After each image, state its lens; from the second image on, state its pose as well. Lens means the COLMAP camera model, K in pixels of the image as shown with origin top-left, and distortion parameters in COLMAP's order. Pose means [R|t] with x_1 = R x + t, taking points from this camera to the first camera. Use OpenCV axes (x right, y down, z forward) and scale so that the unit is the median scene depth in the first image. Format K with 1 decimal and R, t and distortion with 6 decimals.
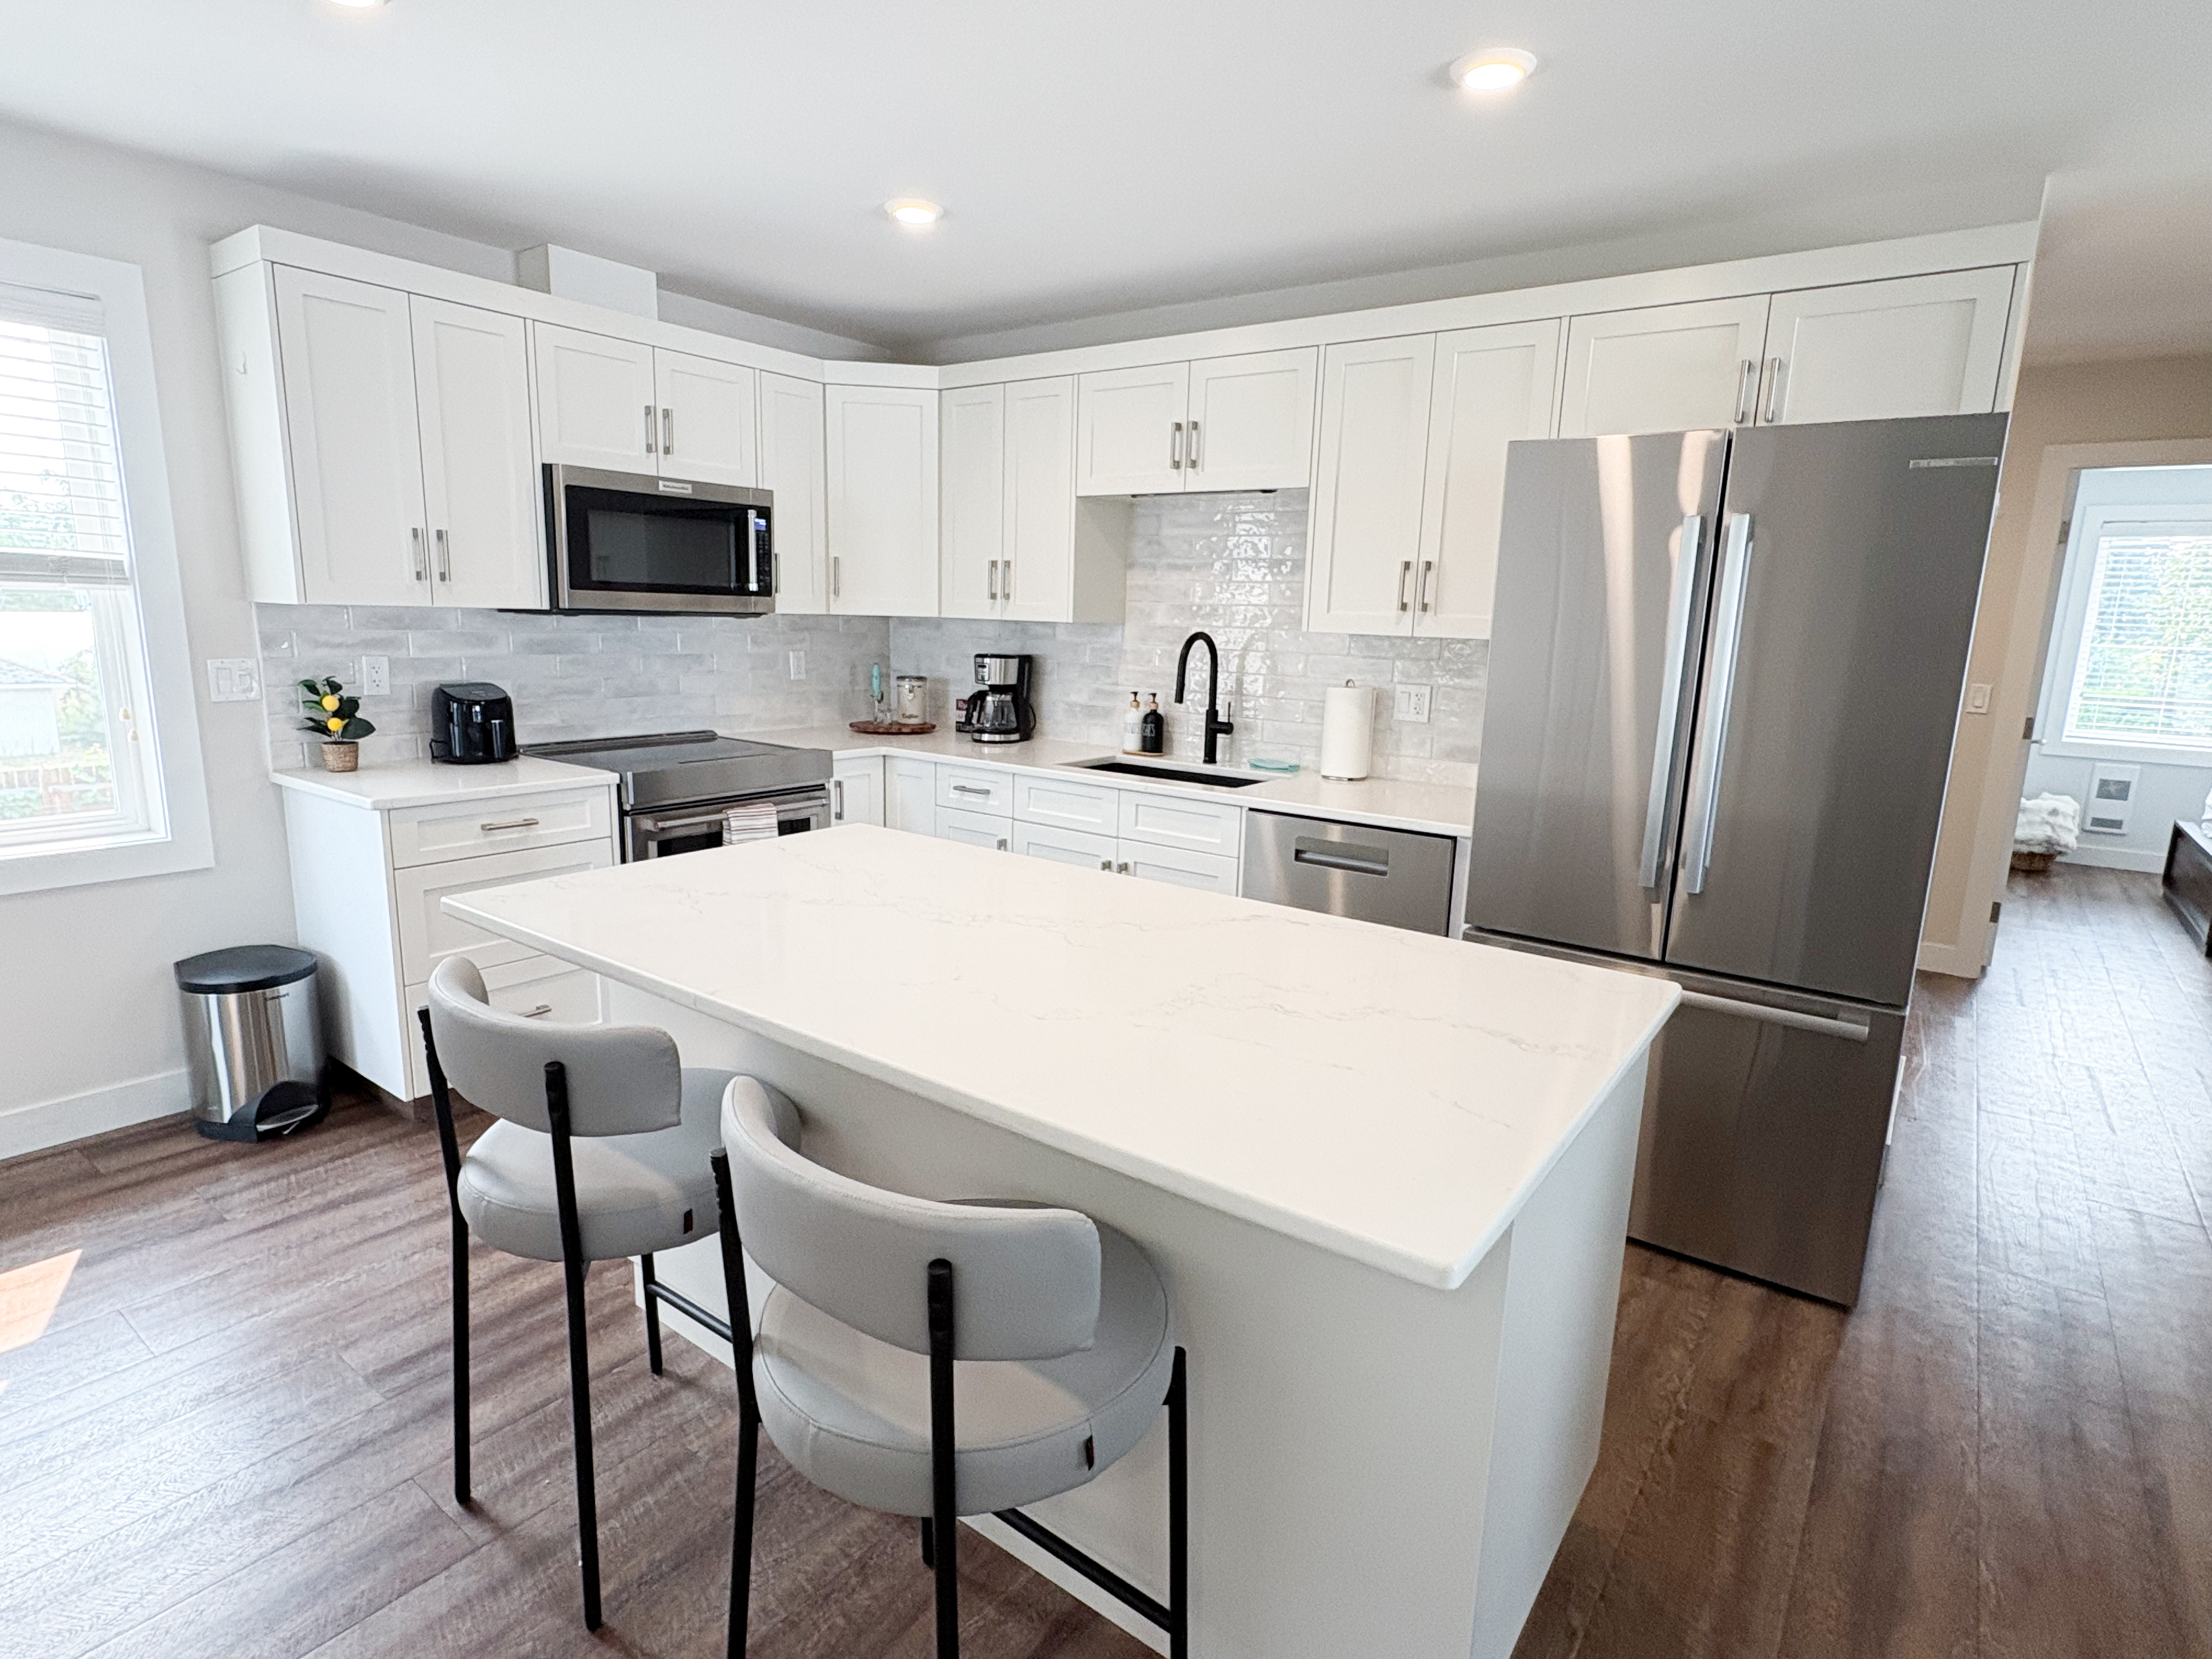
lens RADIAL K [[1153.1, 0, 1110.4], [0, 1153.1, 824.6], [0, 0, 1]] dist [0.019629, 0.000121]
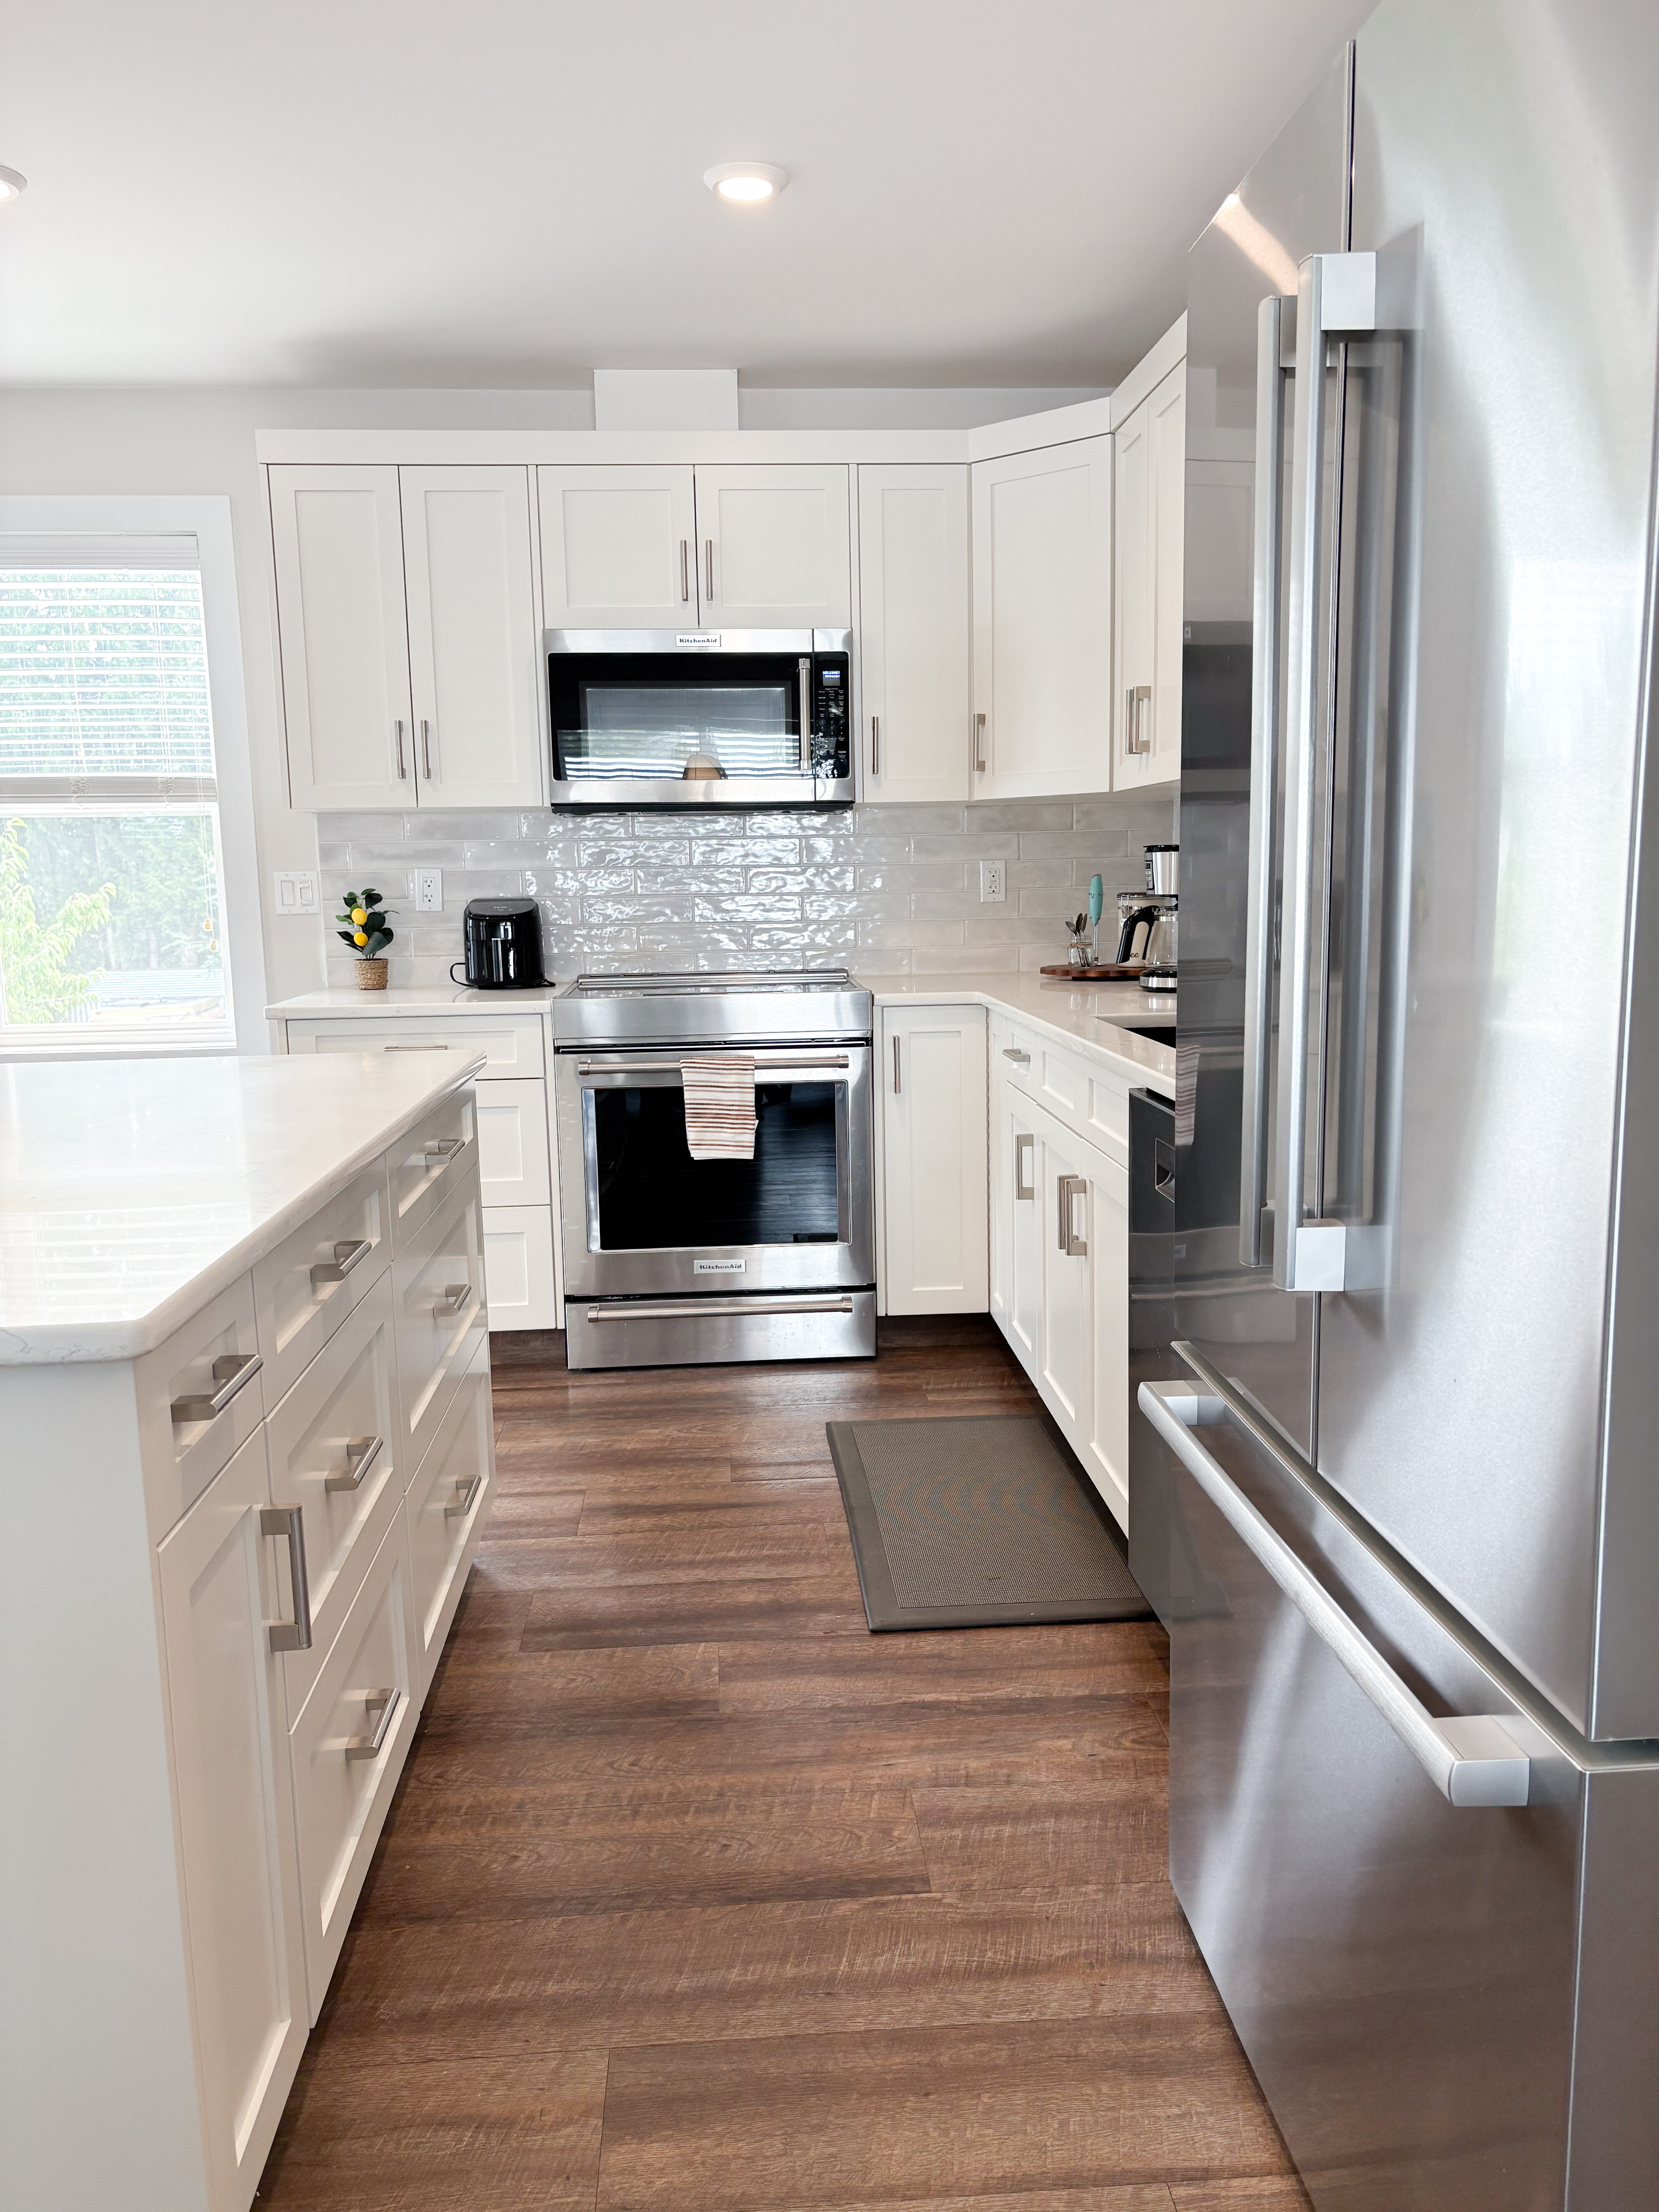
lens RADIAL K [[1669.3, 0, 836.2], [0, 1669.3, 1120.4], [0, 0, 1]] dist [0.048880, -0.004336]
pose [[0.641331, 0.071022, -0.763970, 0.520654], [-0.105926, 0.994368, 0.003519, 0.012806], [0.759918, 0.078667, 0.645242, 0.345043]]
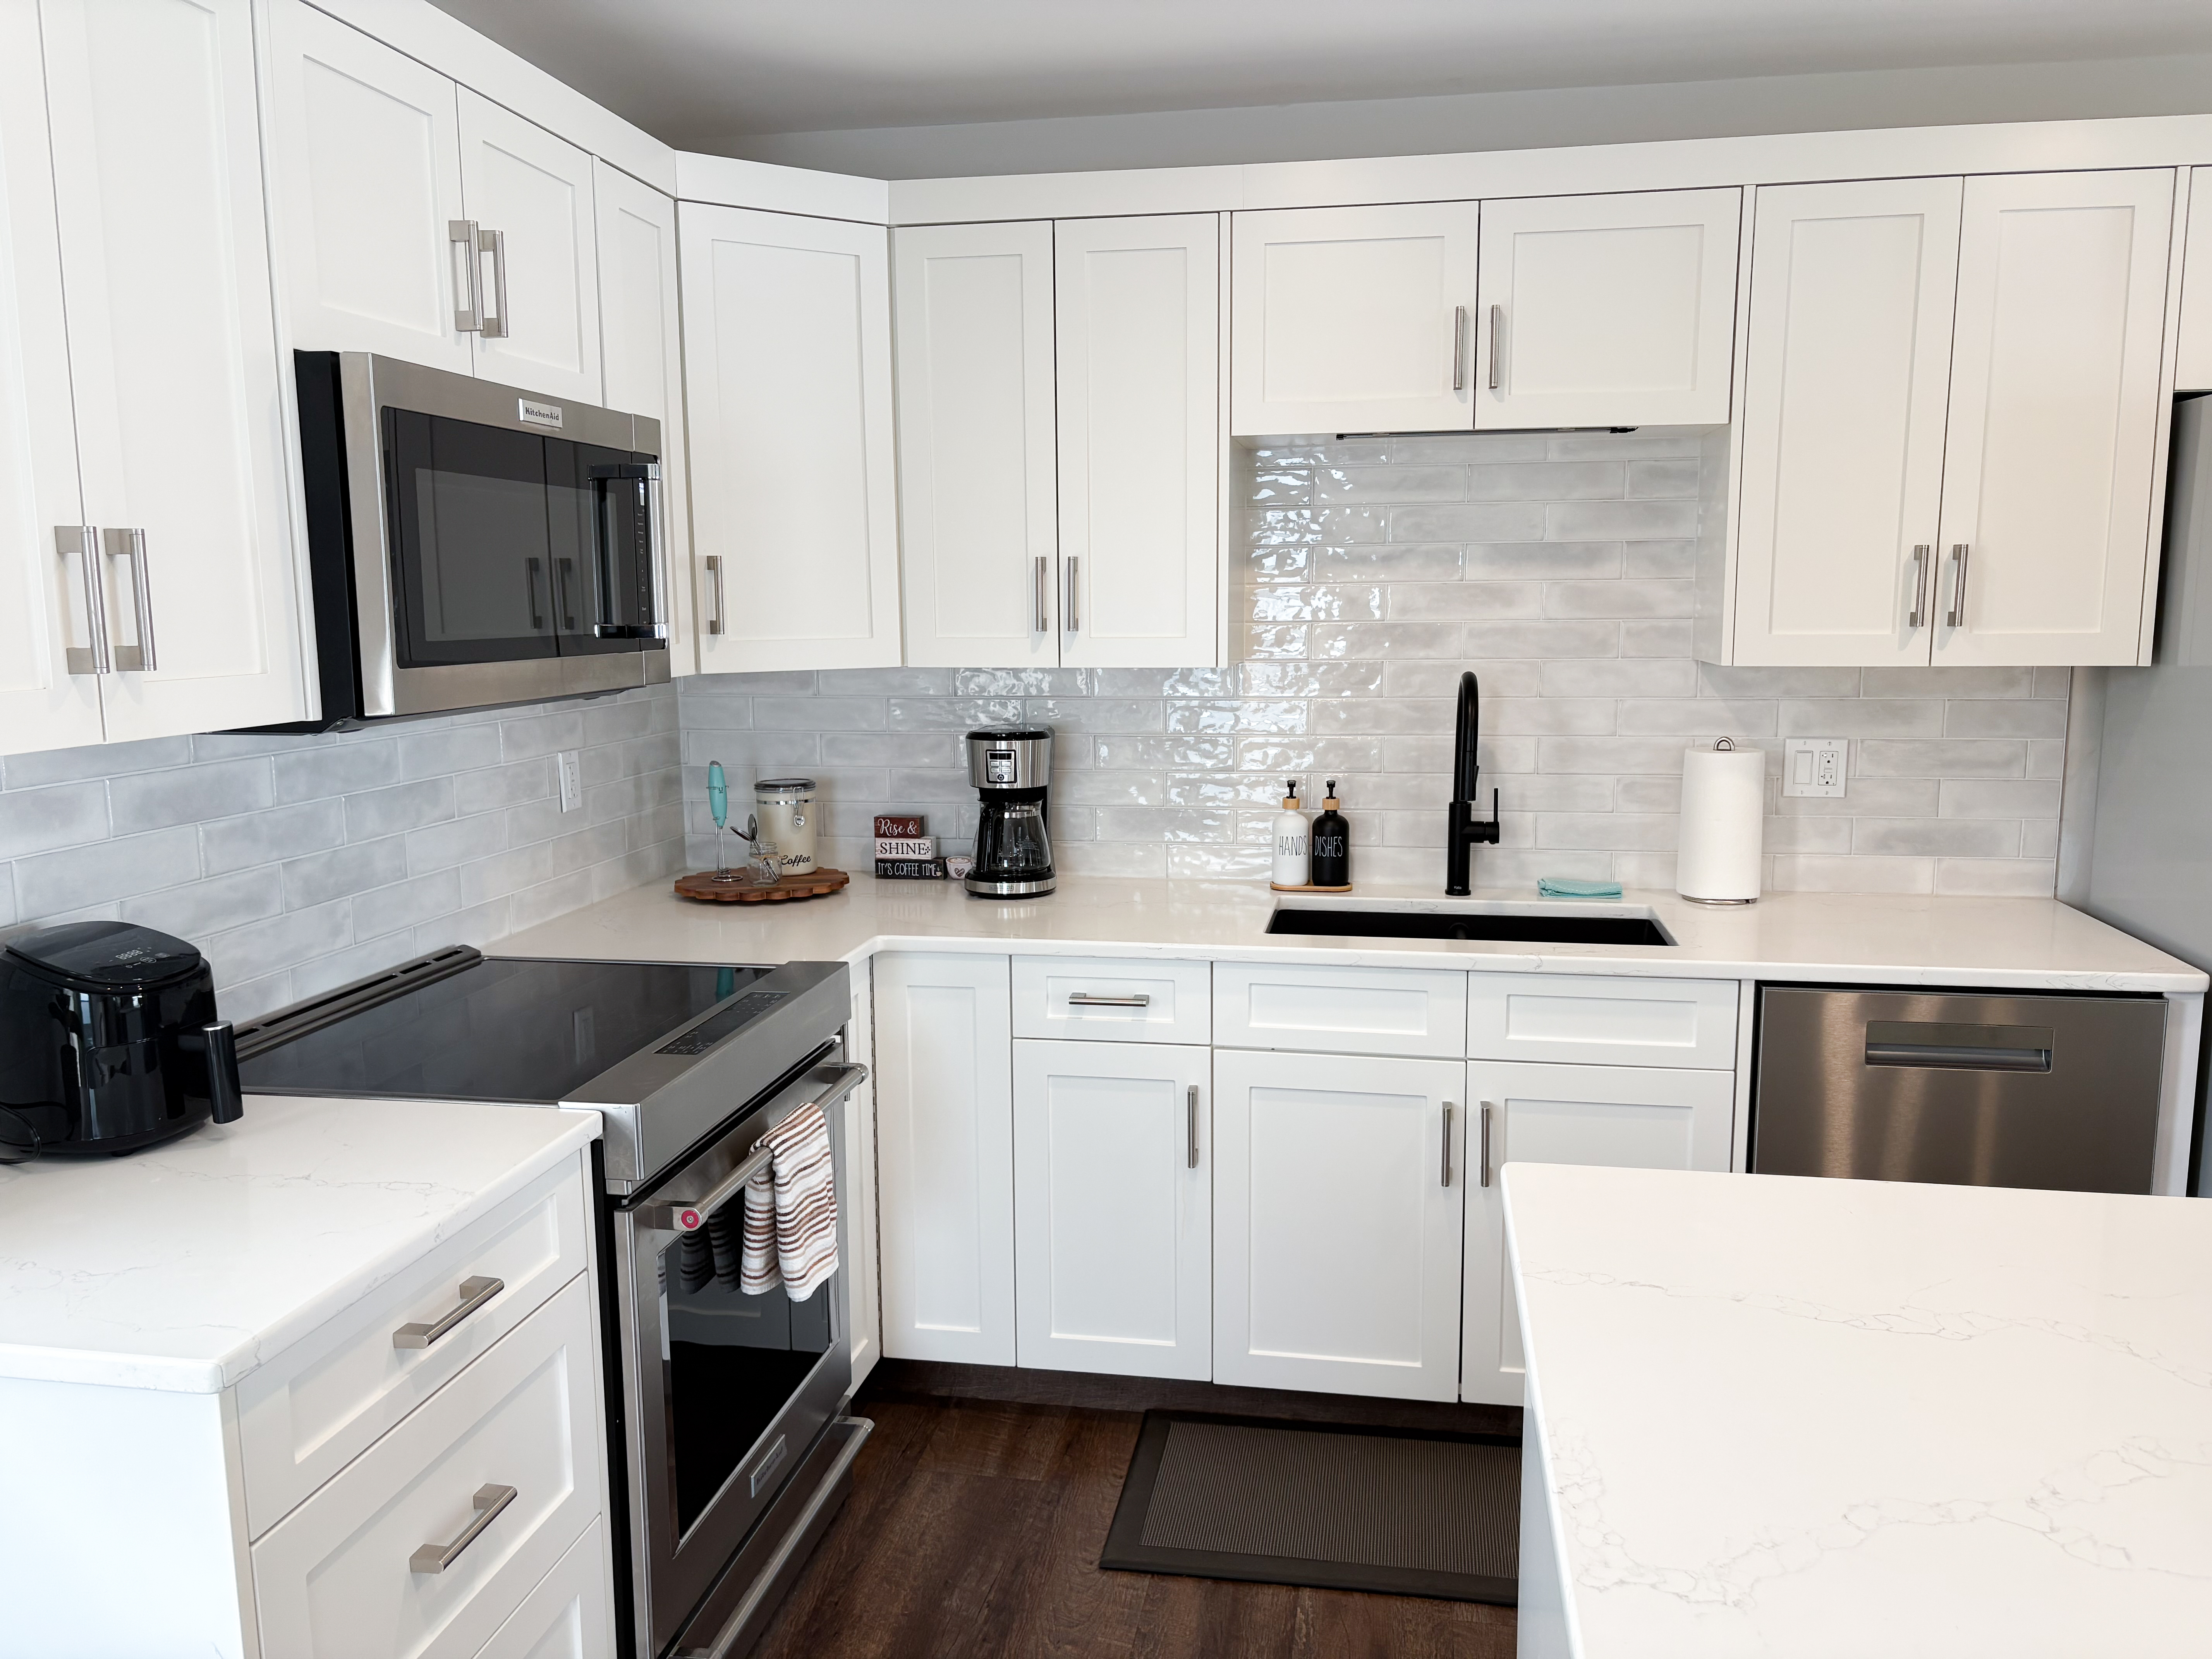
lens RADIAL K [[1669.3, 0, 1100.4], [0, 1669.3, 825.1], [0, 0, 1]] dist [0.048880, -0.004336]
pose [[0.891747, -0.098319, 0.441725, -0.449285], [0.115673, 0.993209, -0.012451, -0.100478], [-0.437501, 0.062199, 0.897064, 0.333189]]
